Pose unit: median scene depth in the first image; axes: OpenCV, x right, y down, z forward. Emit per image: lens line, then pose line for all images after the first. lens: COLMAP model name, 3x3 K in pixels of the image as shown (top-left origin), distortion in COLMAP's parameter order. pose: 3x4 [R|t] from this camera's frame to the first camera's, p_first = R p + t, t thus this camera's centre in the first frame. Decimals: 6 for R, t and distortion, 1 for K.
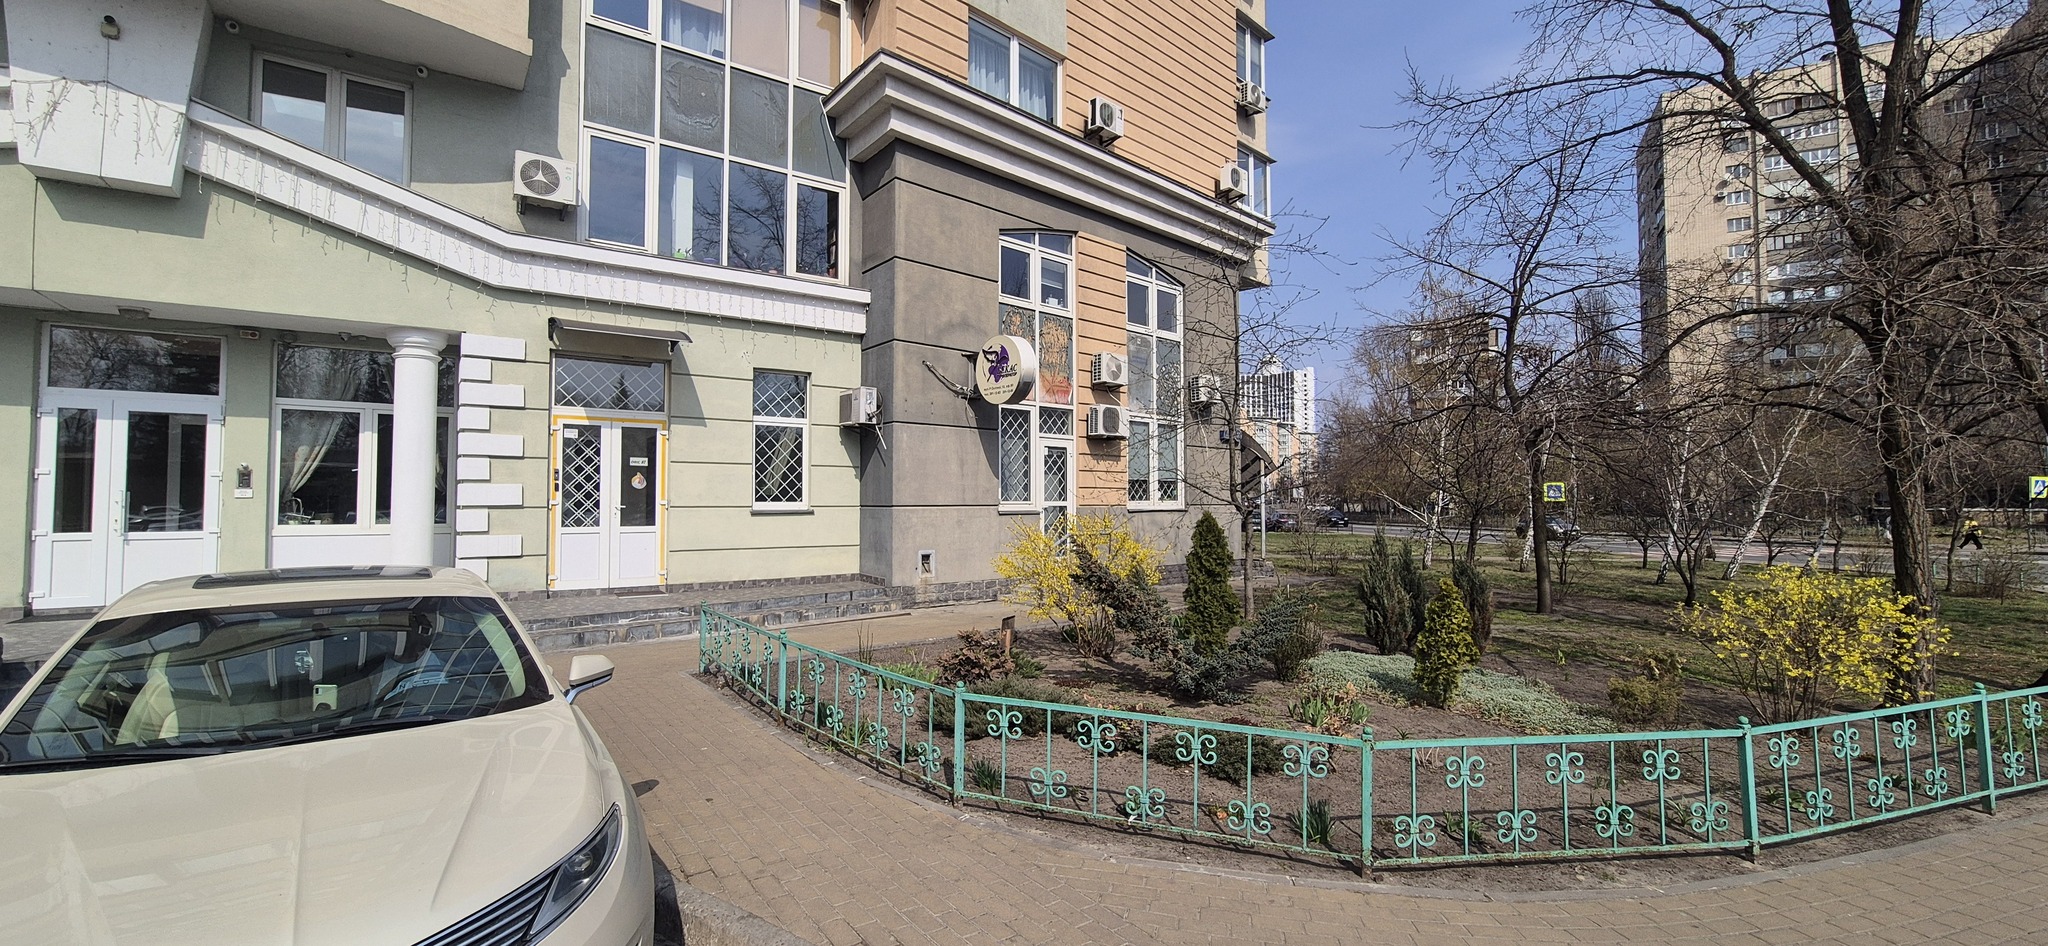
lens RADIAL K [[843.6, 0, 1018.5], [0, 843.6, 477.1], [0, 0, 1]] dist [0.001057, 0.000101]
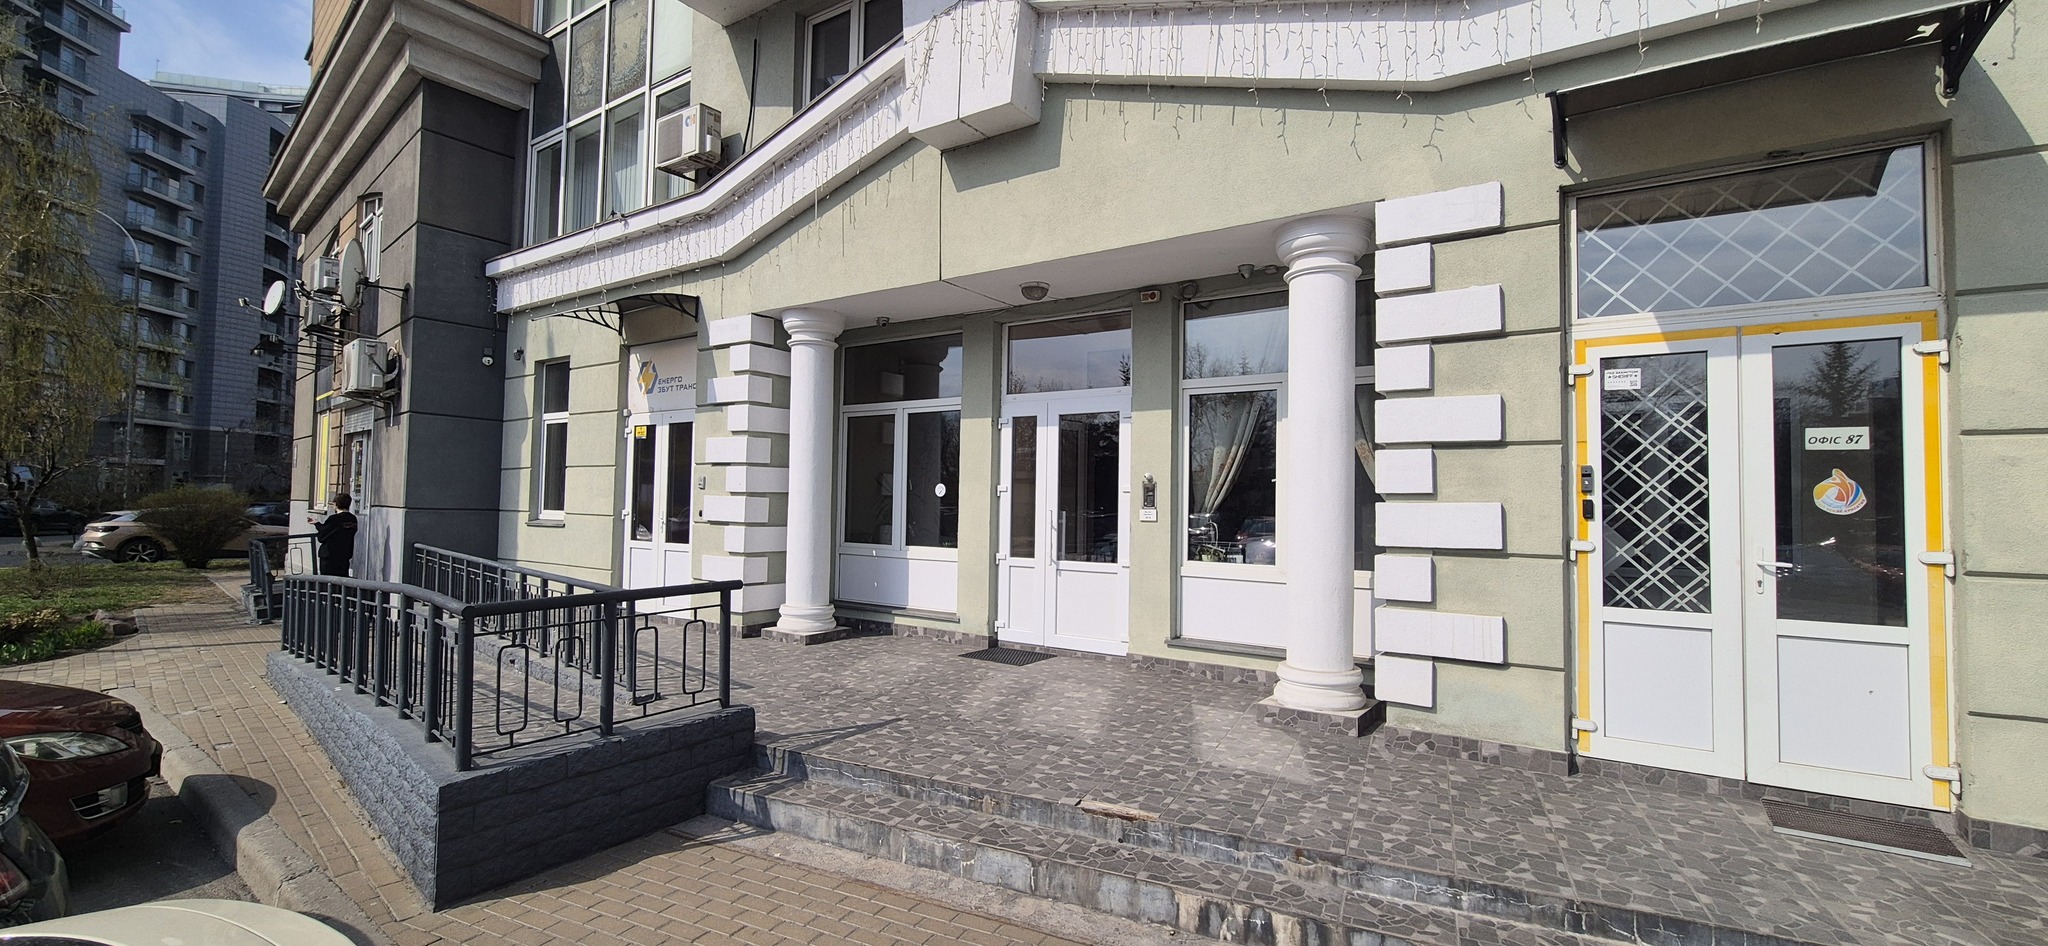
lens RADIAL K [[843.6, 0, 1018.7], [0, 843.6, 472.7], [0, 0, 1]] dist [0.001057, 0.000101]
pose [[0.326557, -0.030634, -0.944681, -0.242450], [0.012979, 0.999526, -0.027926, 0.001461], [0.945088, -0.003142, 0.326800, 0.595230]]
